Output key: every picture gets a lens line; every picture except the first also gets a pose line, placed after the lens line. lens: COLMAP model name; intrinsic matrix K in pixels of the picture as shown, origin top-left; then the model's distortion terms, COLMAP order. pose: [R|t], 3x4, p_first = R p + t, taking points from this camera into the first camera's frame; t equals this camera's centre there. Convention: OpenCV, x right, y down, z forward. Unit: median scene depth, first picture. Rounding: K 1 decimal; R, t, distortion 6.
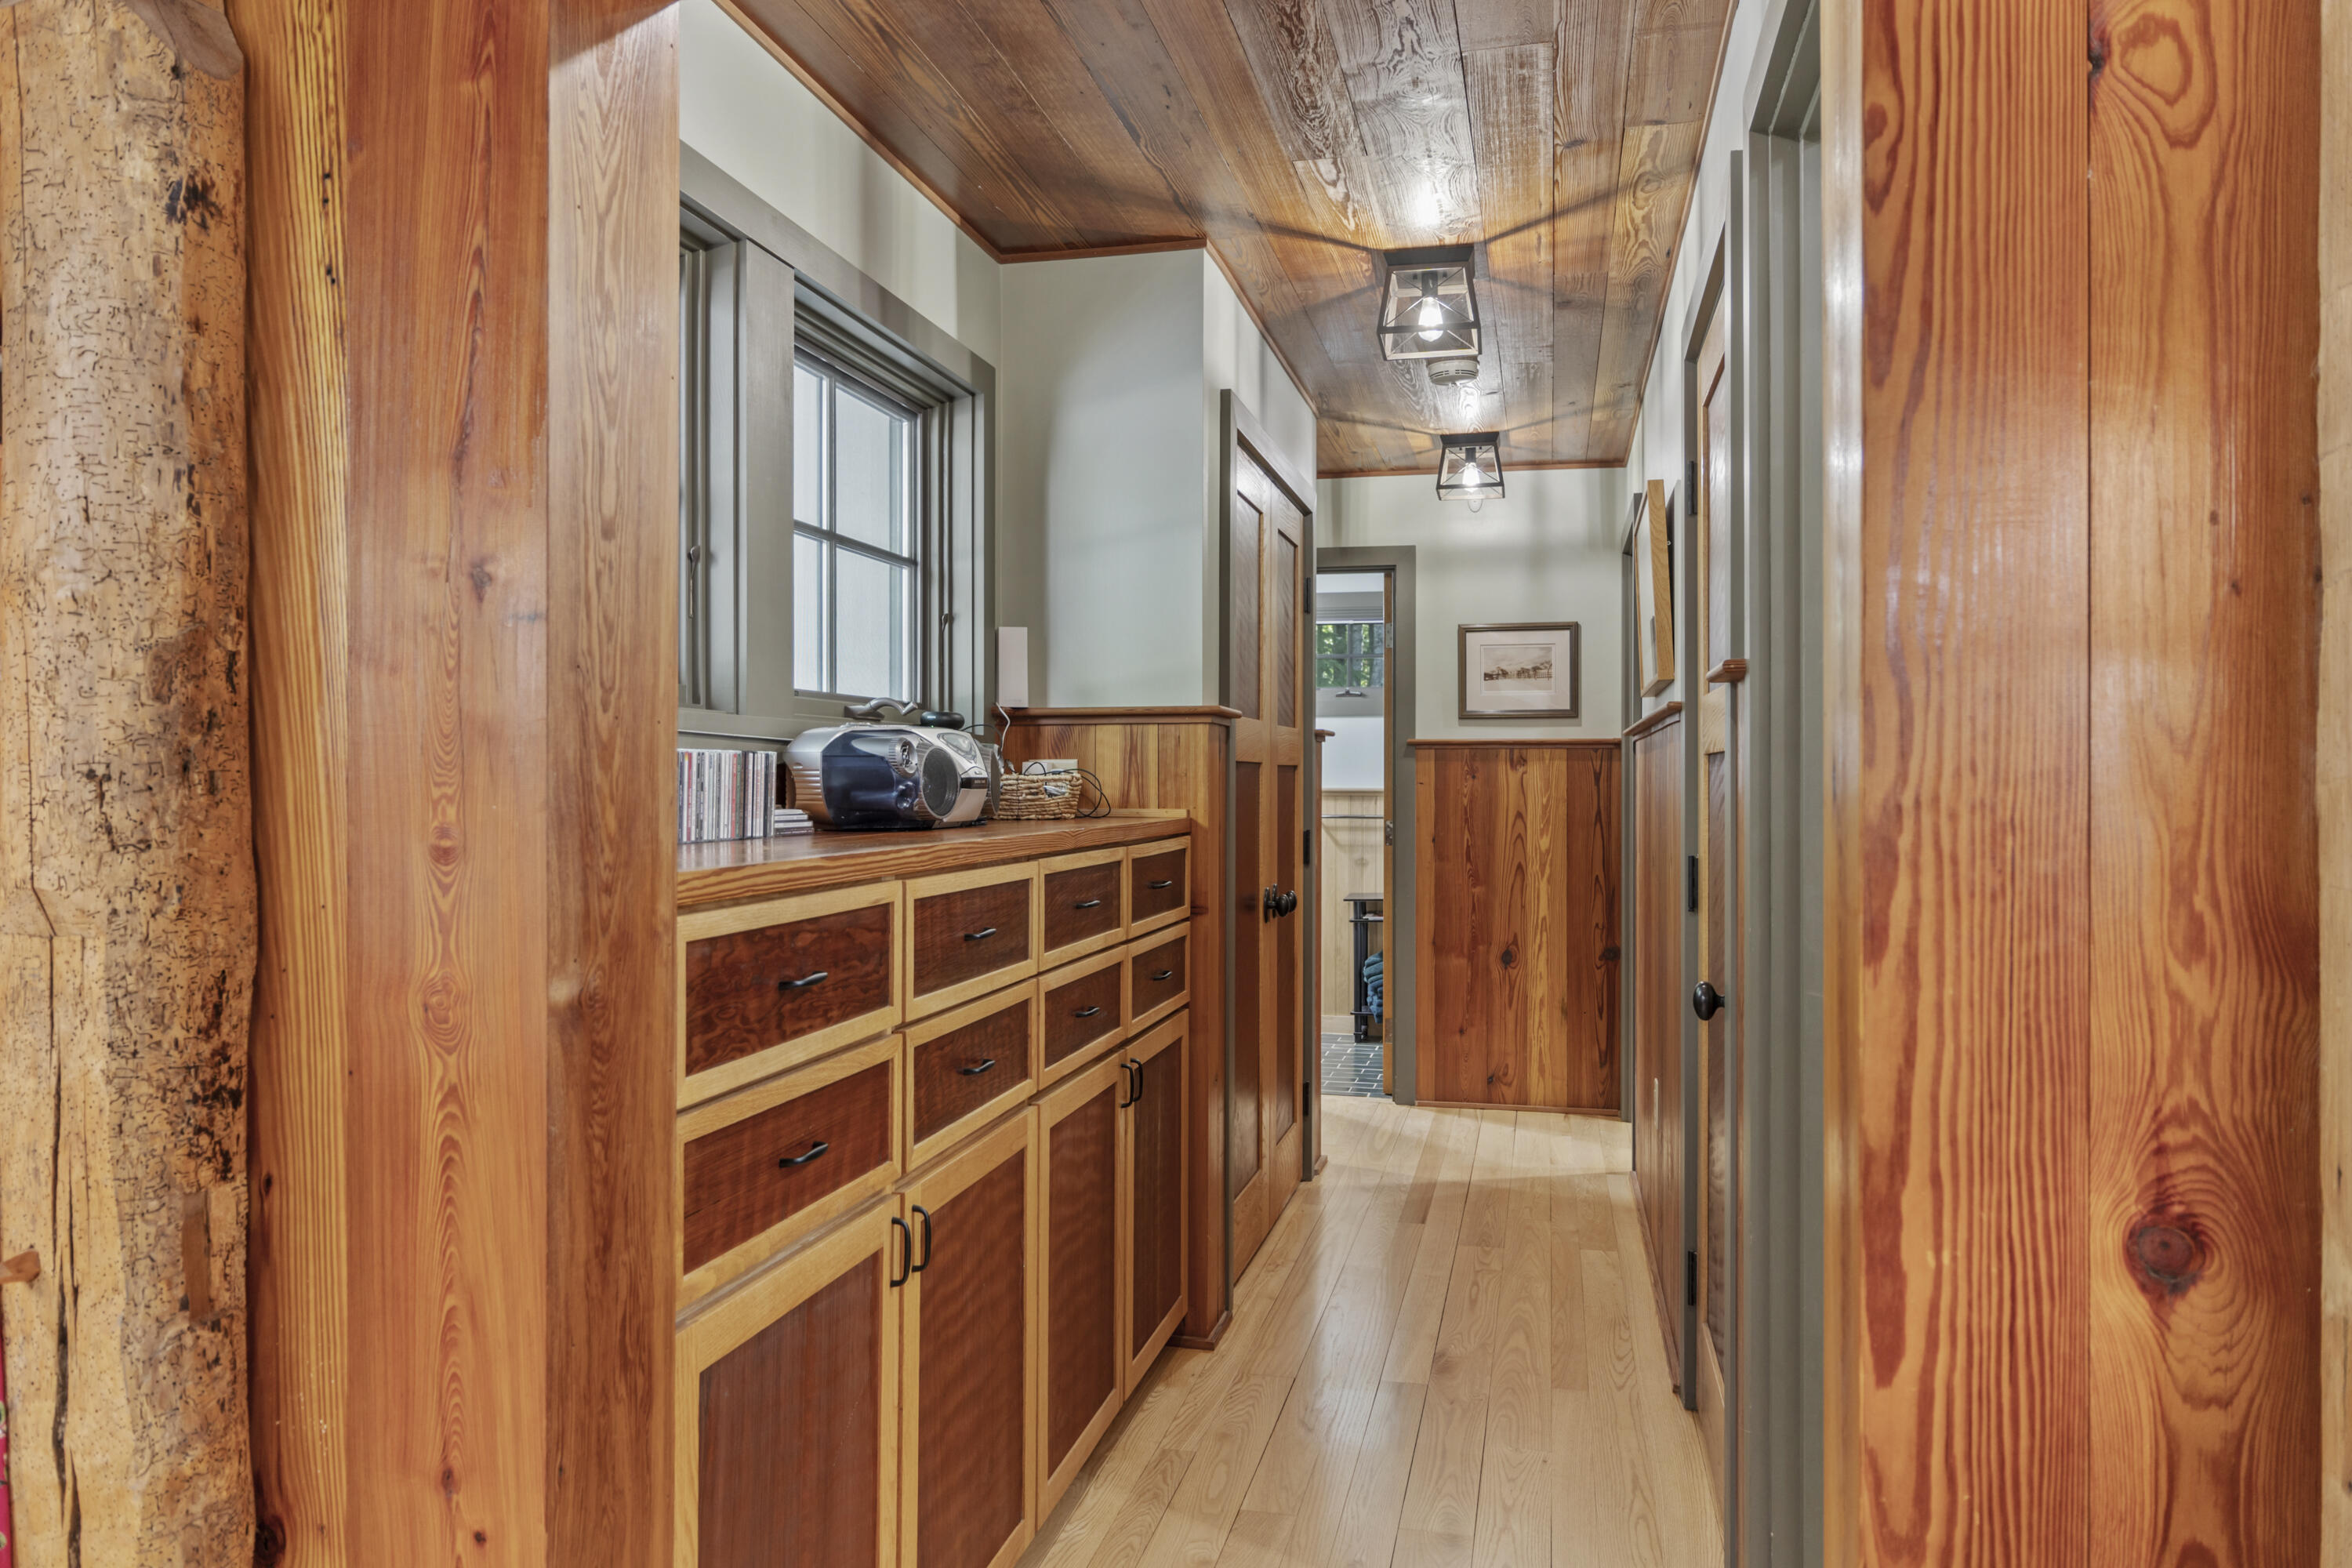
lens RADIAL K [[1570.0, 0, 1173.2], [0, 1570.0, 778.4], [0, 0, 1]] dist [-0.007485, -0.001231]
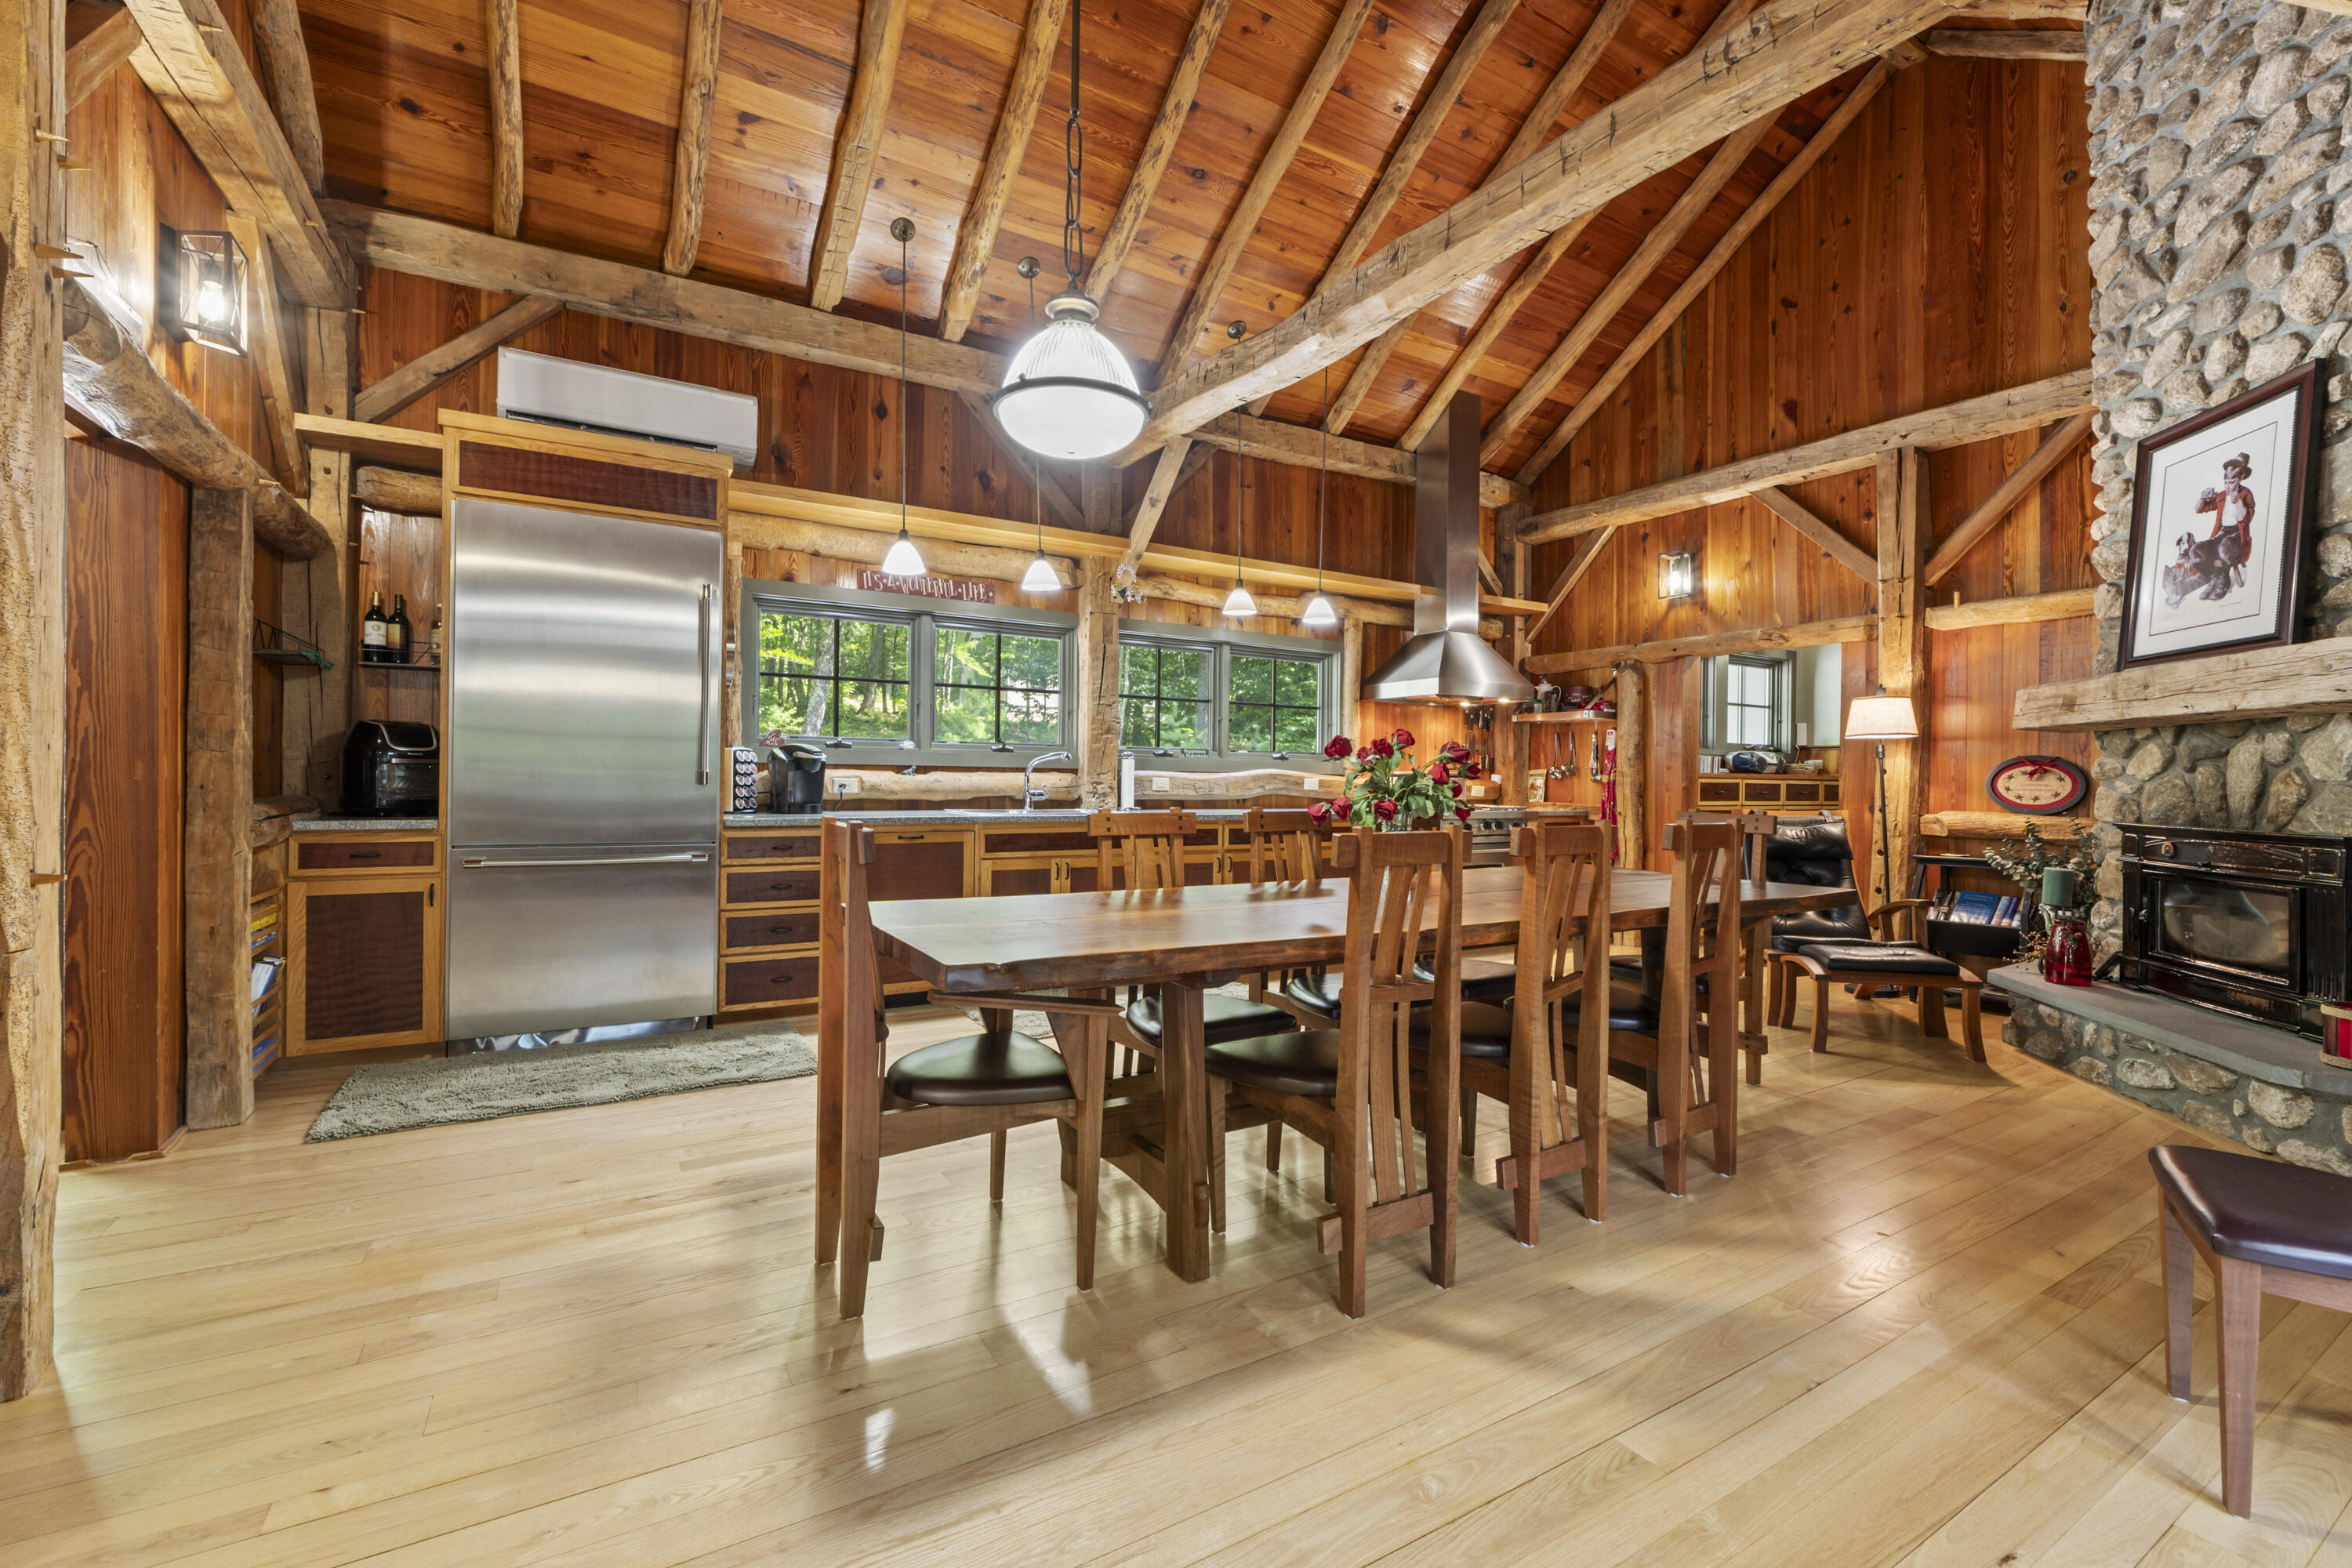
lens RADIAL K [[996.5, 0, 1173.4], [0, 996.5, 780.4], [0, 0, 1]] dist [-0.007710, 0.000192]
pose [[0.700610, 0.009148, -0.713486, 0.307223], [-0.012815, 0.999918, 0.000238, 0.031151], [0.713429, 0.008977, 0.700670, -0.963478]]
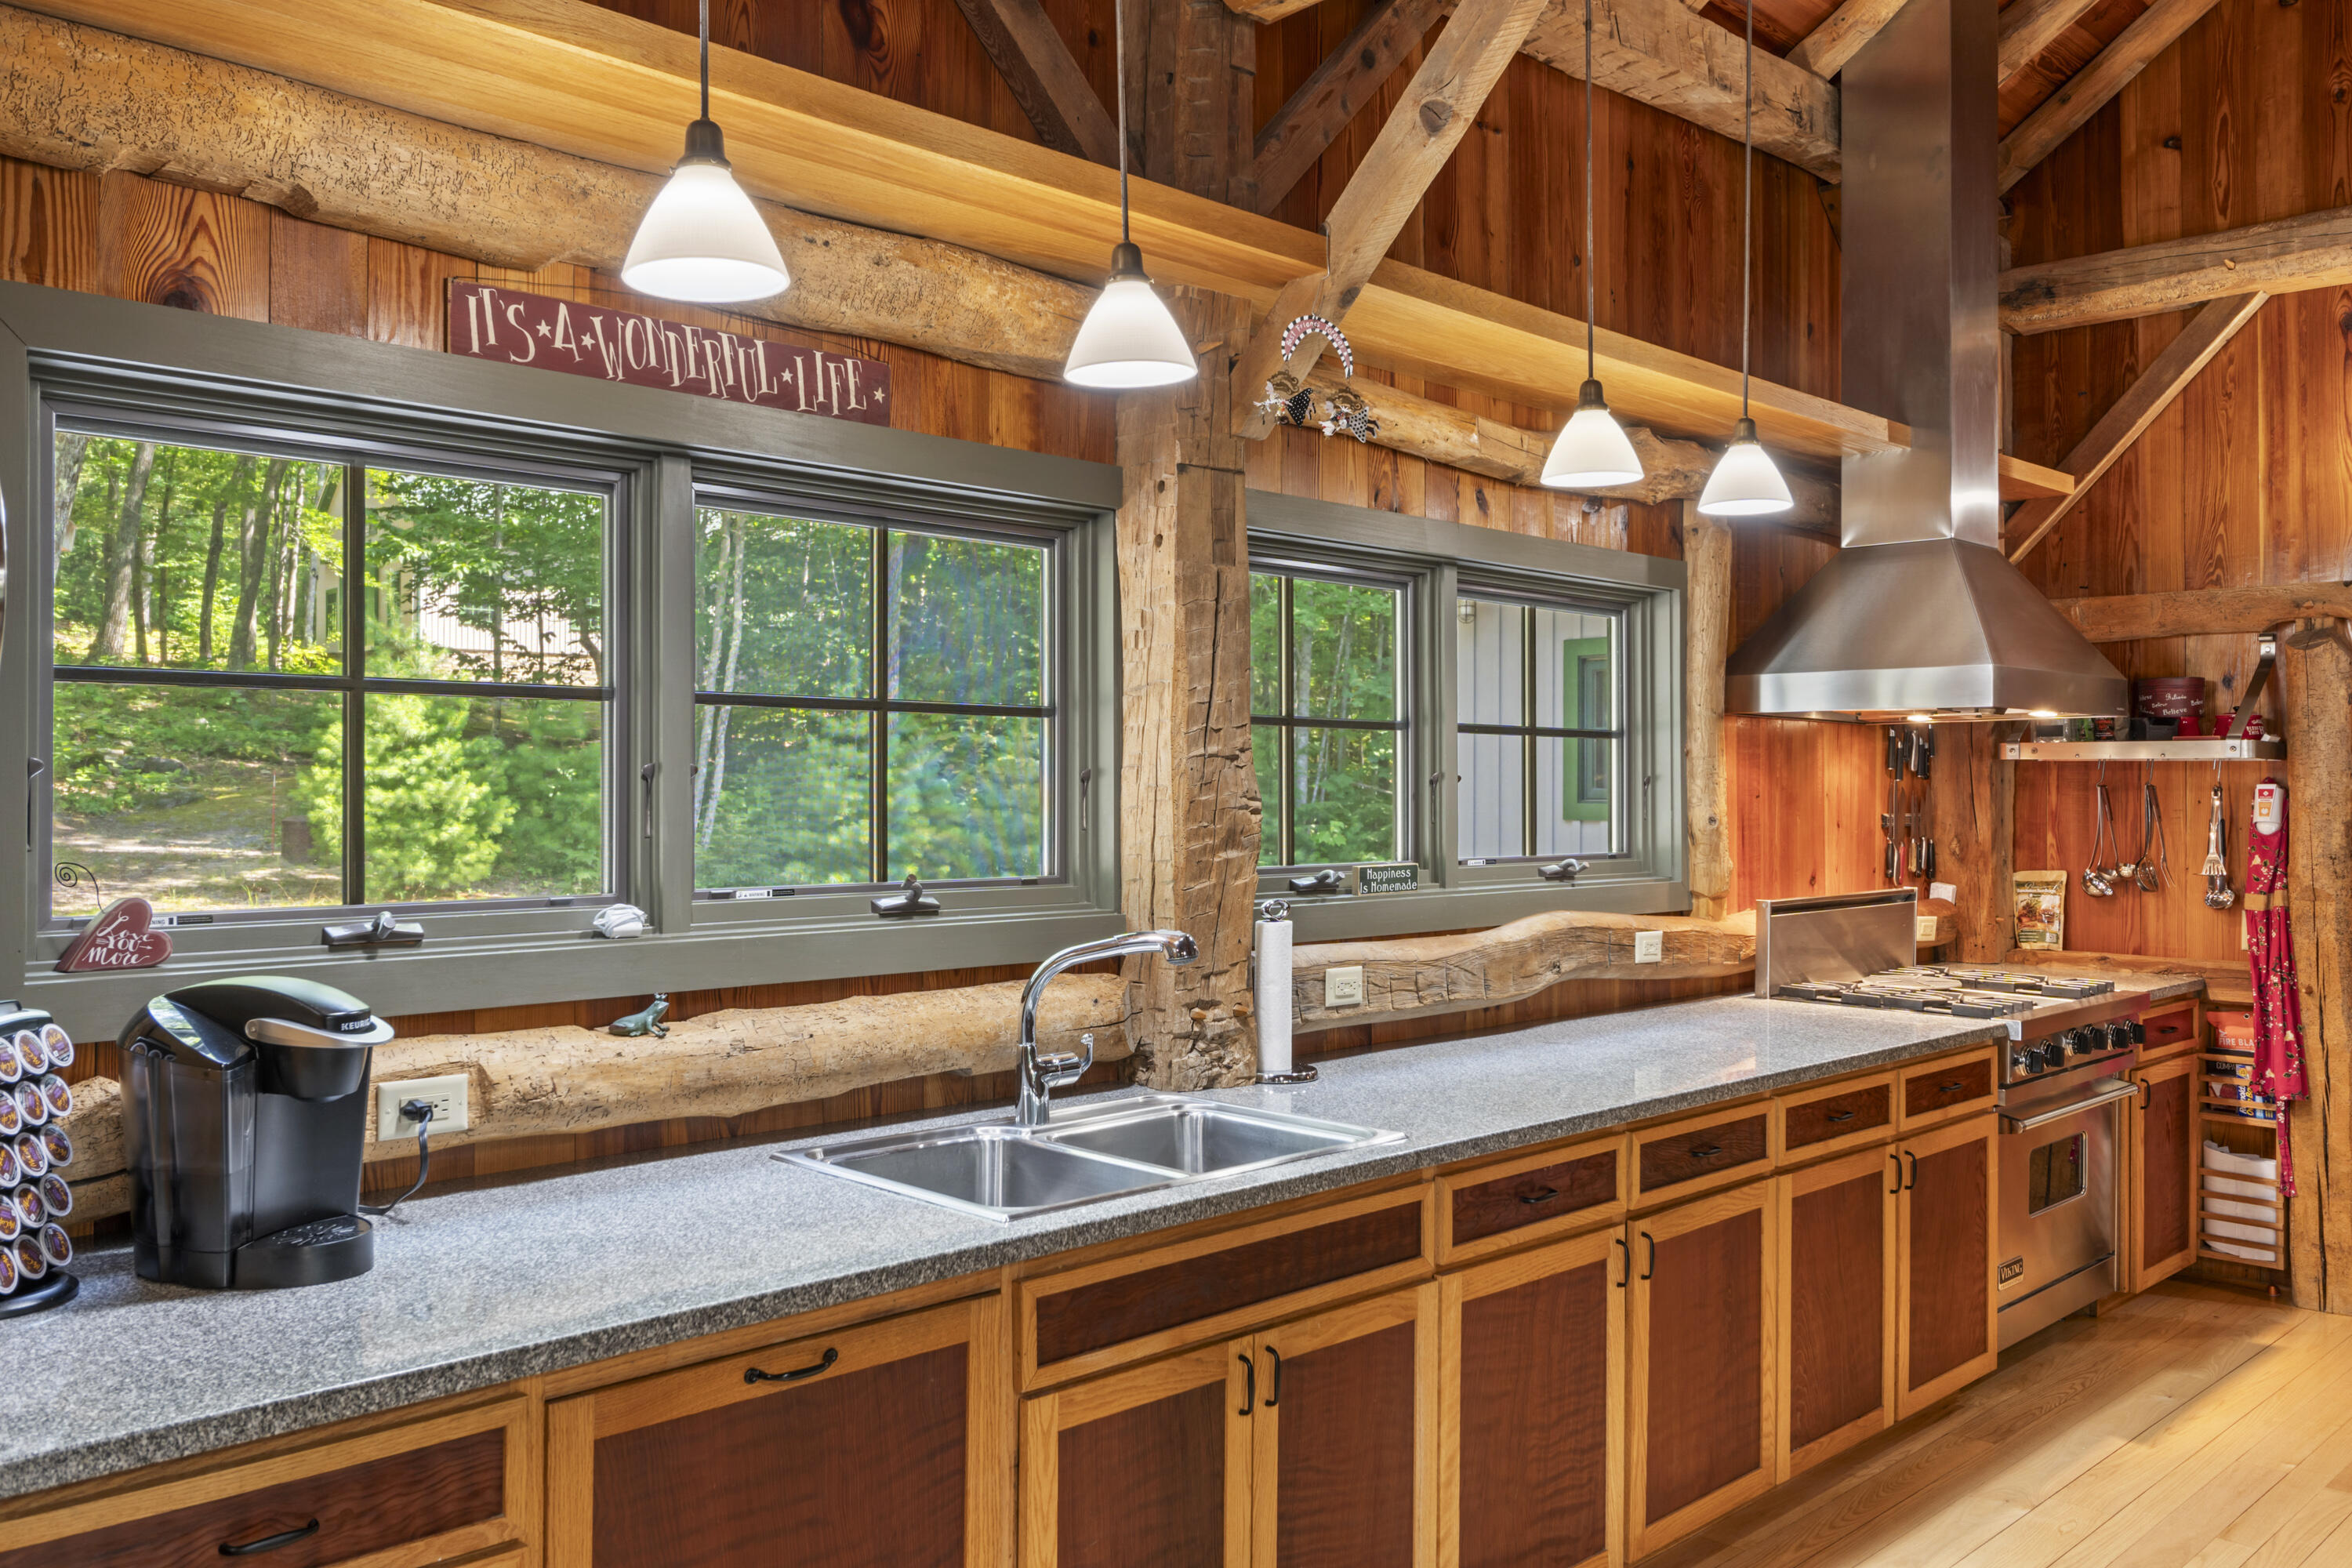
lens RADIAL K [[1854.2, 0, 1171.7], [0, 1854.2, 774.7], [0, 0, 1]] dist [-0.000533, -0.002653]
pose [[0.846280, -0.001075, -0.532737, -0.133041], [-0.002902, 0.999974, -0.006627, -0.031209], [0.532730, 0.007154, 0.846255, -0.828653]]
